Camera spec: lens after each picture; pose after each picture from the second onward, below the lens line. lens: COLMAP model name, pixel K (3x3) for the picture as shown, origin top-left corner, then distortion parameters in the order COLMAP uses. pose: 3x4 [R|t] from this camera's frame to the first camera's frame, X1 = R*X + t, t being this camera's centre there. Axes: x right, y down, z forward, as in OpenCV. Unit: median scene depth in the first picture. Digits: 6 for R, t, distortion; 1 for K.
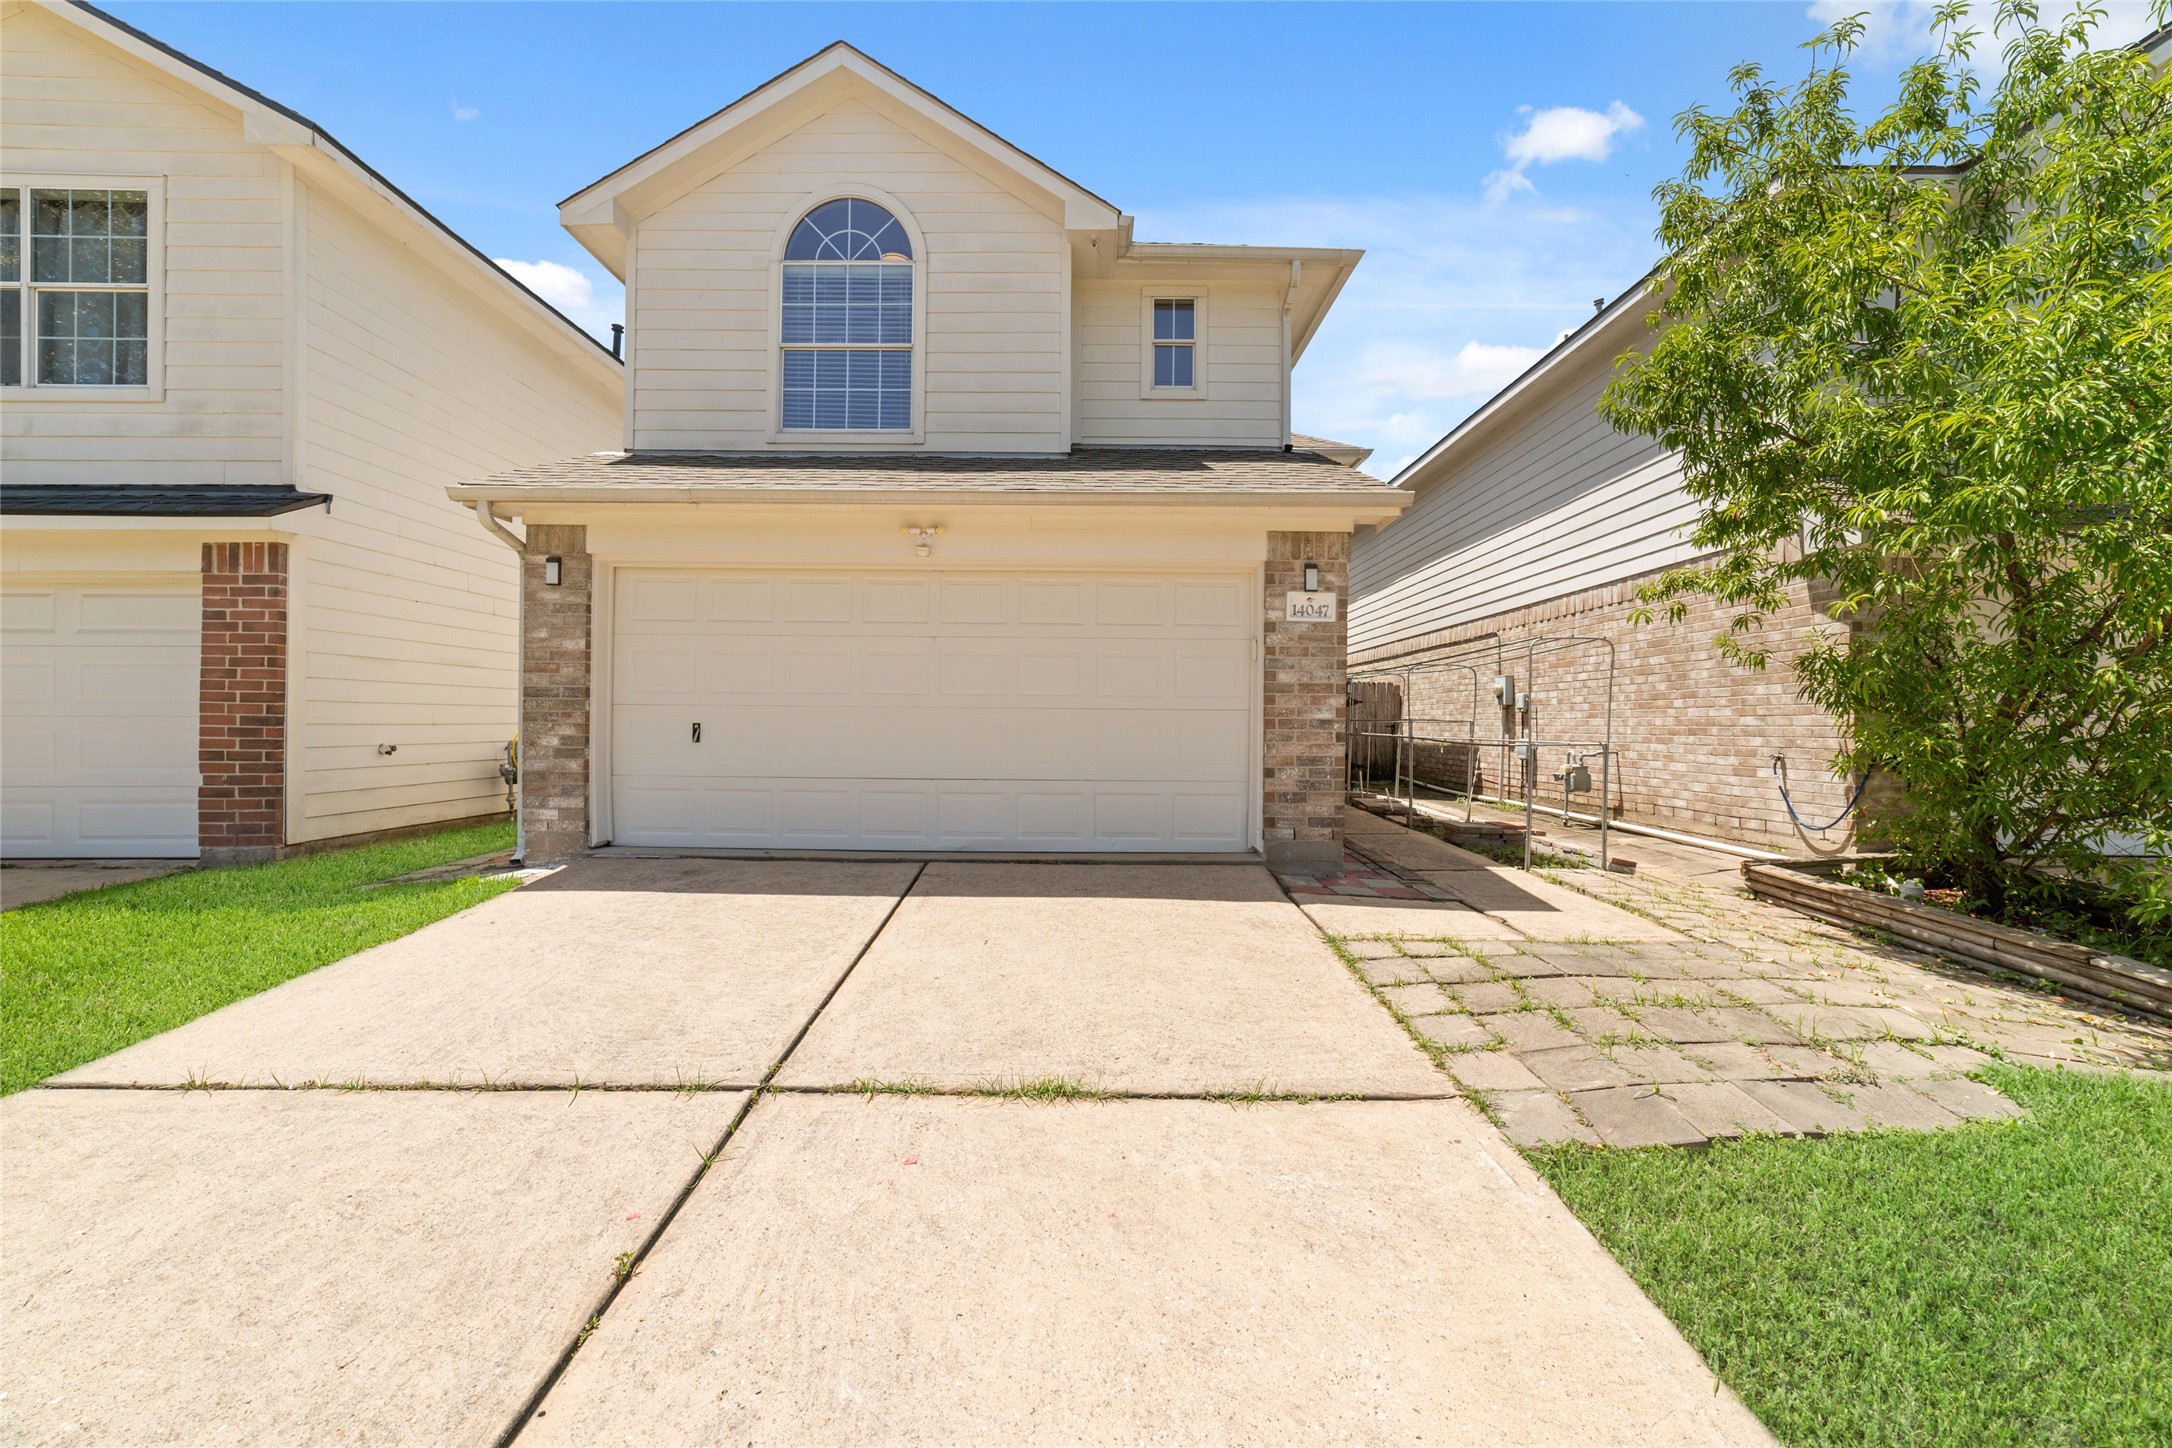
lens RADIAL K [[836.5, 0, 1092.9], [0, 836.5, 716.1], [0, 0, 1]] dist [-0.025424, 0.011239]
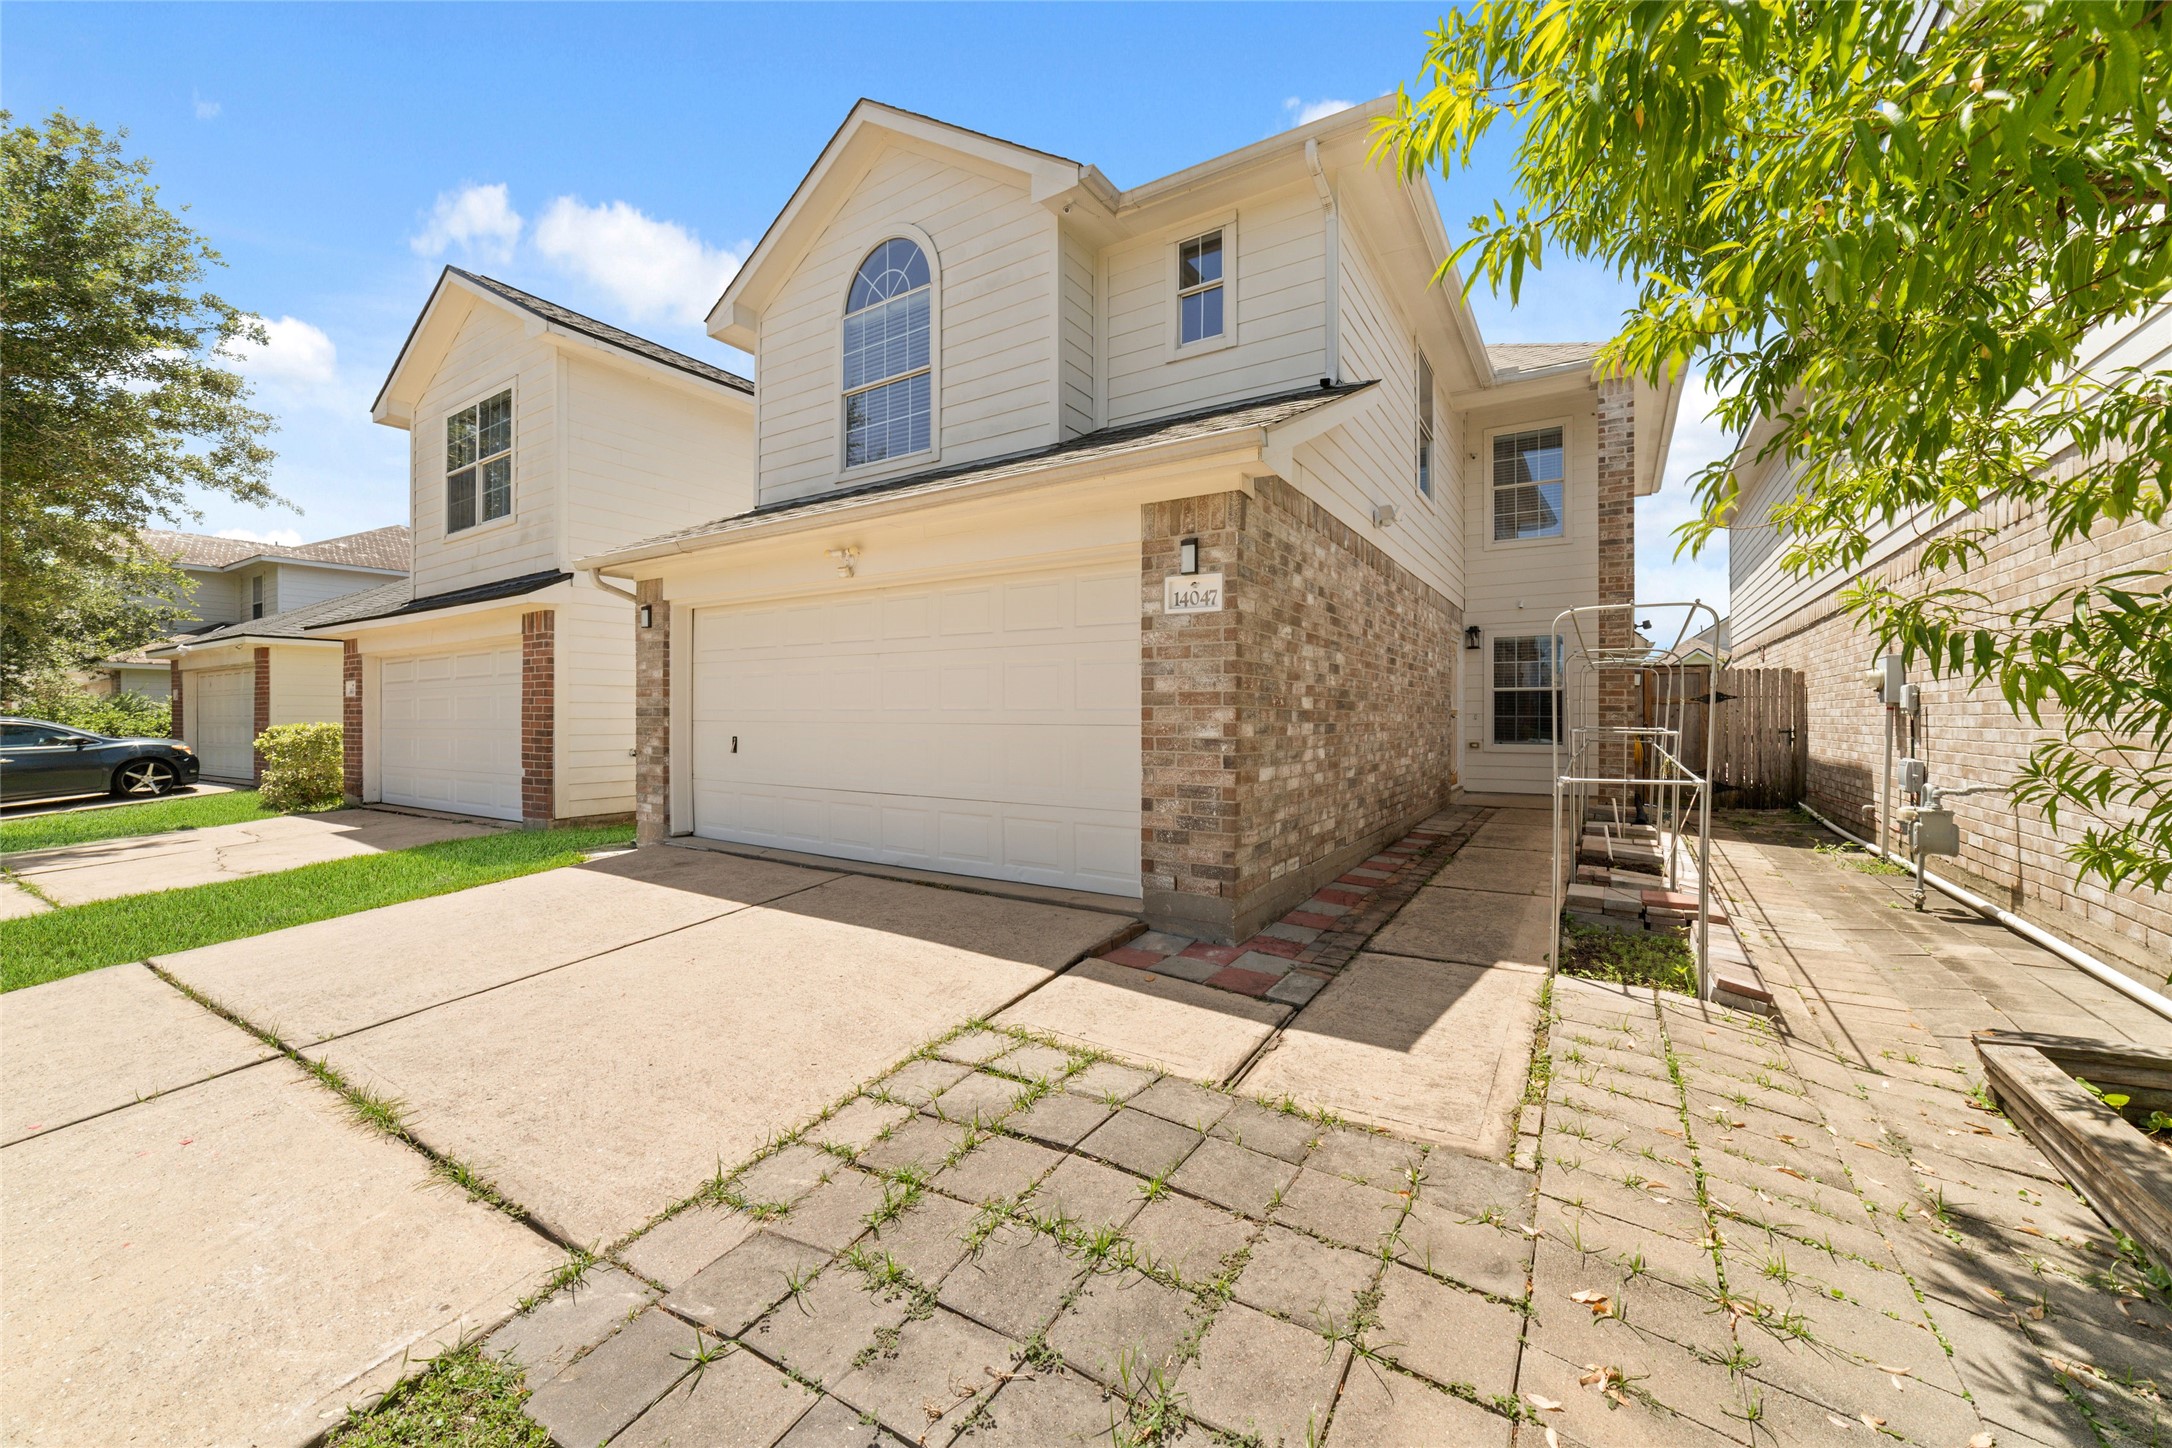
lens RADIAL K [[836.5, 0, 1092.9], [0, 836.5, 716.1], [0, 0, 1]] dist [-0.025424, 0.011239]
pose [[0.841924, -0.006103, -0.539562, 0.602478], [0.009518, 0.999948, 0.003541, -0.020602], [0.539512, -0.008117, 0.841939, 0.292926]]
